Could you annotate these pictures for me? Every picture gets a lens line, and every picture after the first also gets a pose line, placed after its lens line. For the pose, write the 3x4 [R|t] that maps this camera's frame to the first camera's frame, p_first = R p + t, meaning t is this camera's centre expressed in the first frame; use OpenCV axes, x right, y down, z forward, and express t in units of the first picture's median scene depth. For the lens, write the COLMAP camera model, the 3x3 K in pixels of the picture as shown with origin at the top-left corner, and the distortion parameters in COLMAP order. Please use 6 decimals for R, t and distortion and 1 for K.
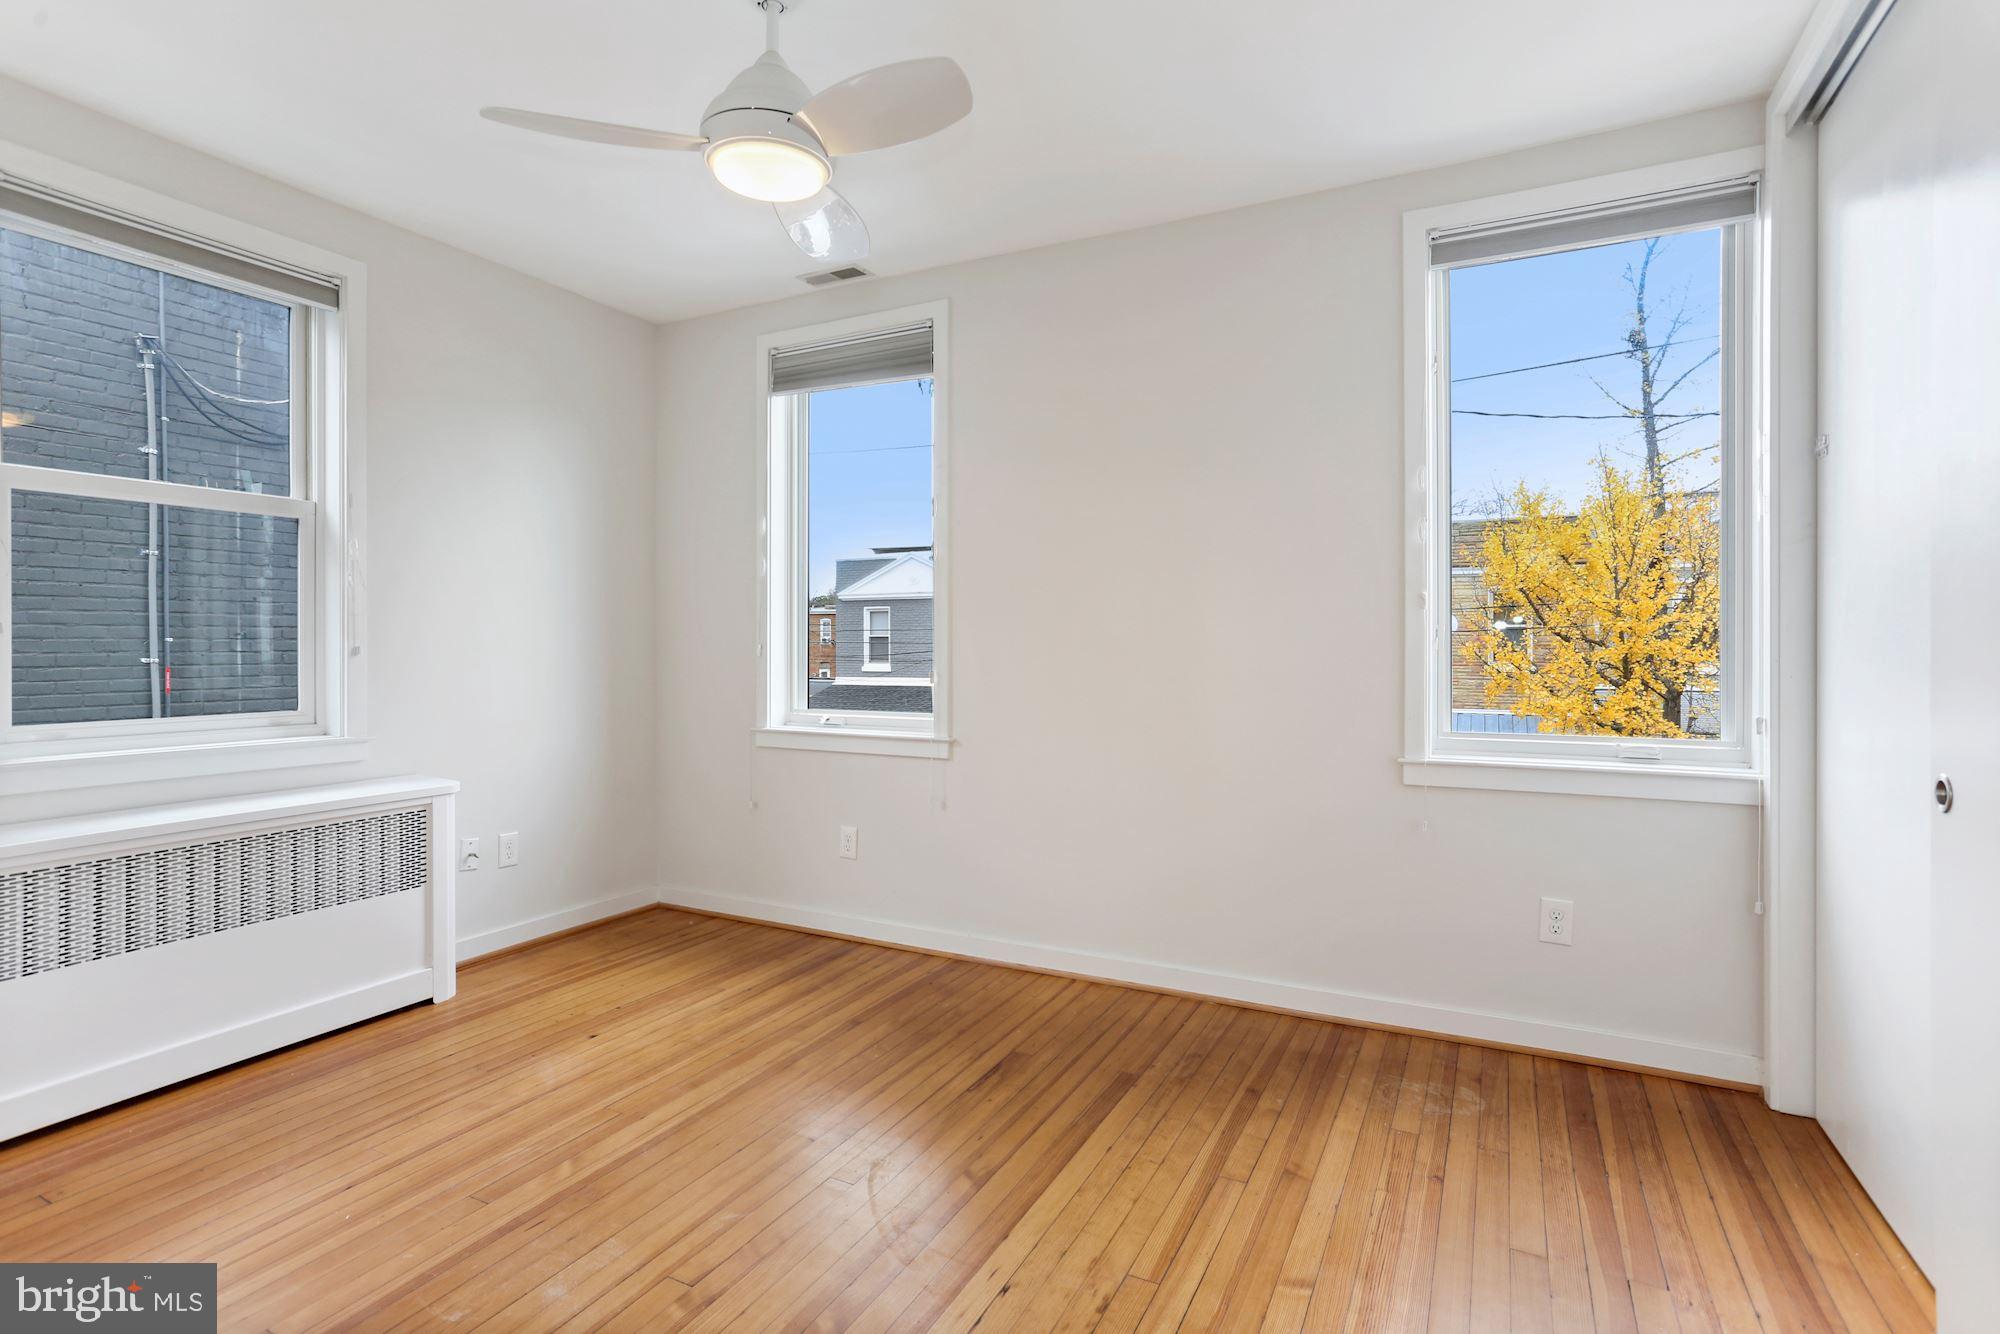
lens RADIAL K [[972.1, 0, 983.0], [0, 972.1, 653.2], [0, 0, 1]] dist [-0.014127, 0.003870]
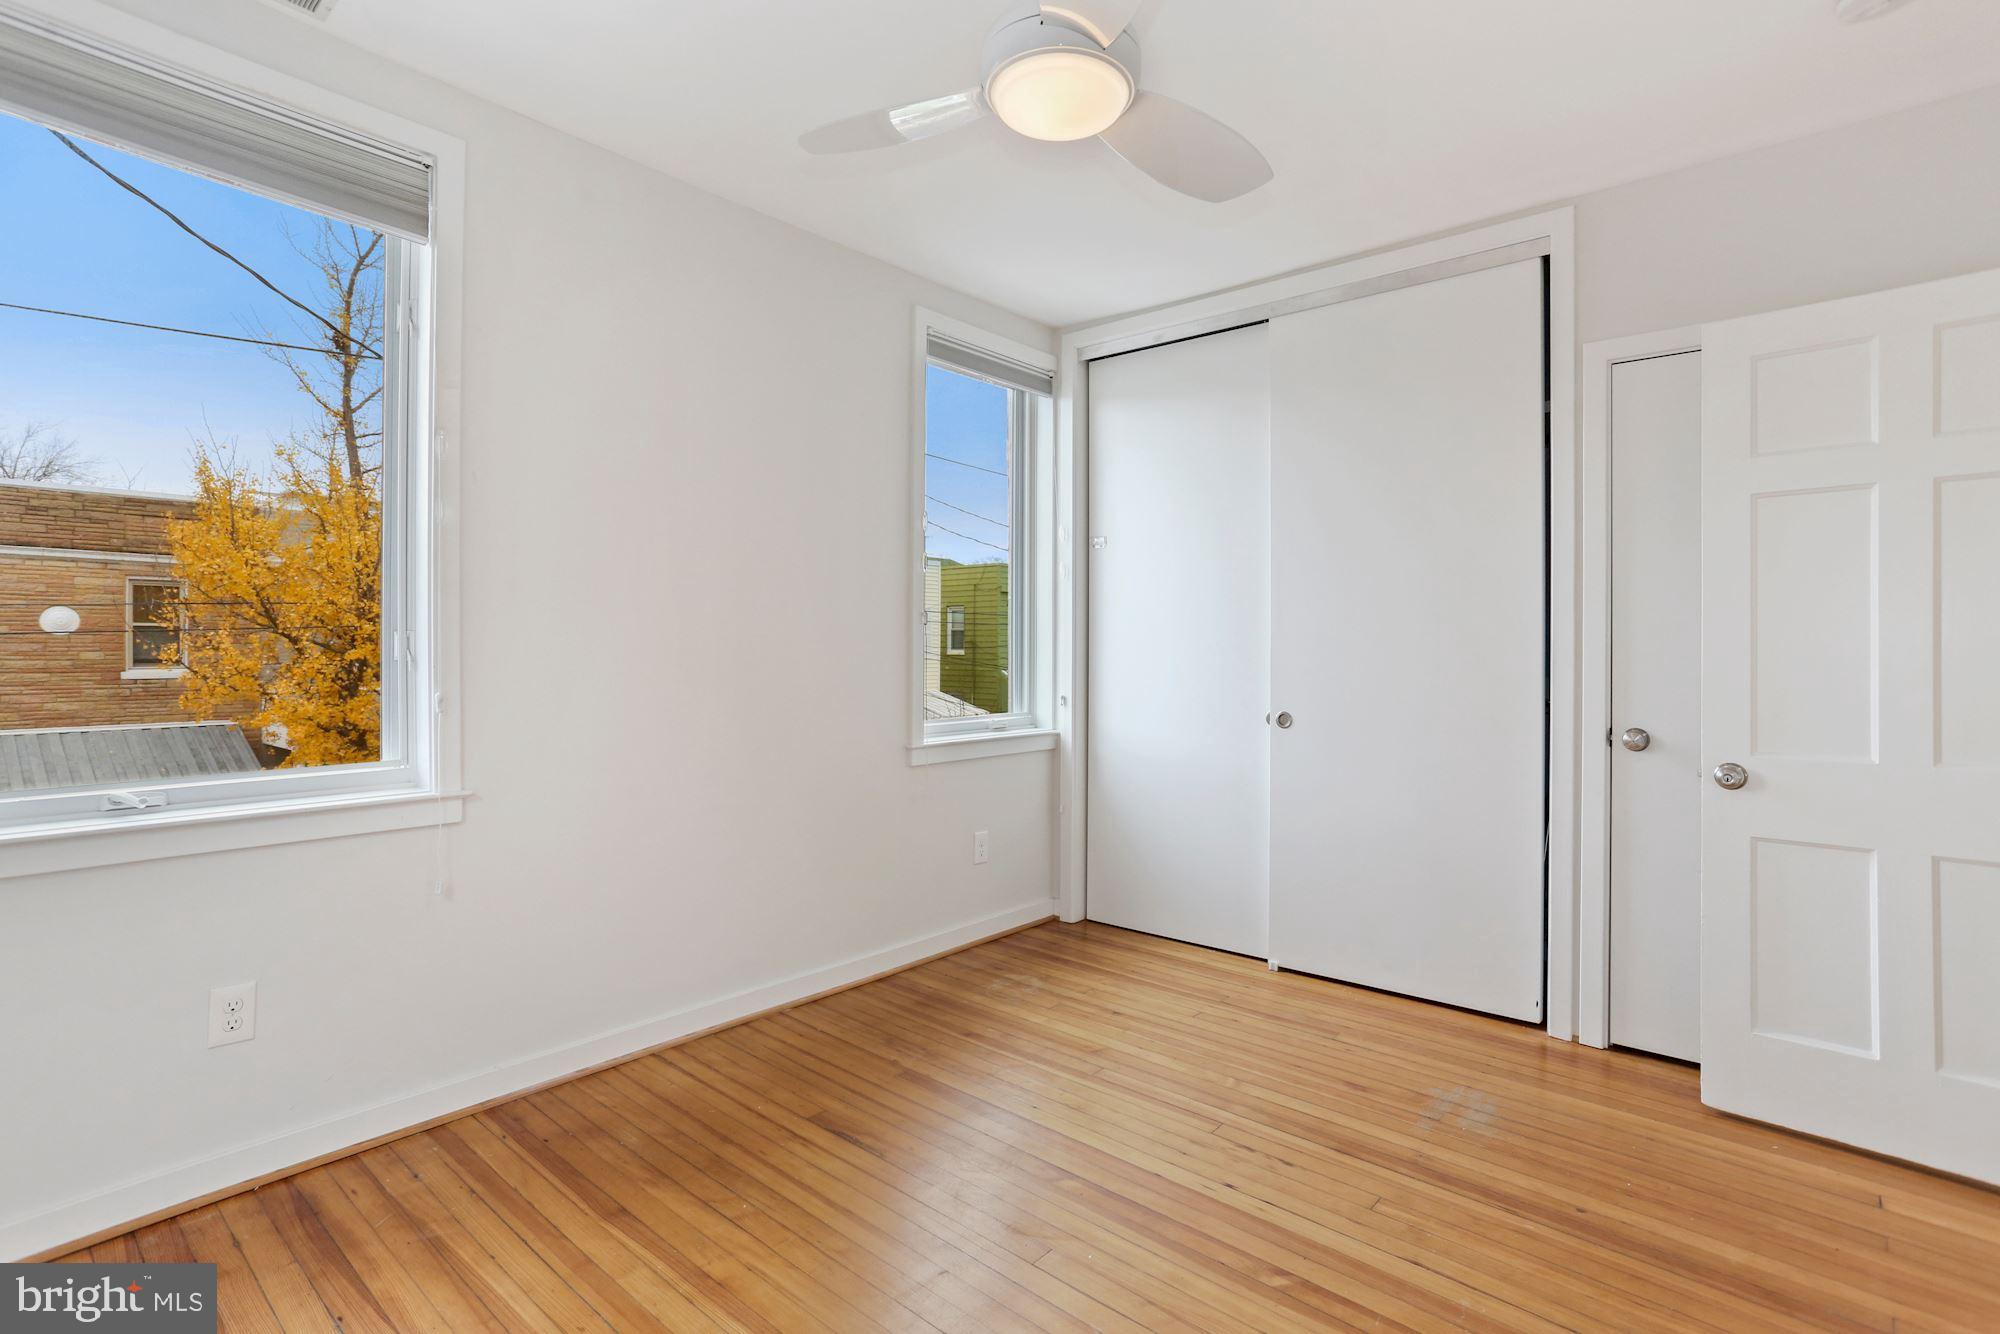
lens RADIAL K [[972.1, 0, 990.9], [0, 972.1, 650.4], [0, 0, 1]] dist [-0.014127, 0.003870]
pose [[0.238419, -0.000144, 0.971162, -0.711704], [0.003428, 0.999994, -0.000694, -0.010422], [-0.971156, 0.003495, 0.238418, 0.573211]]
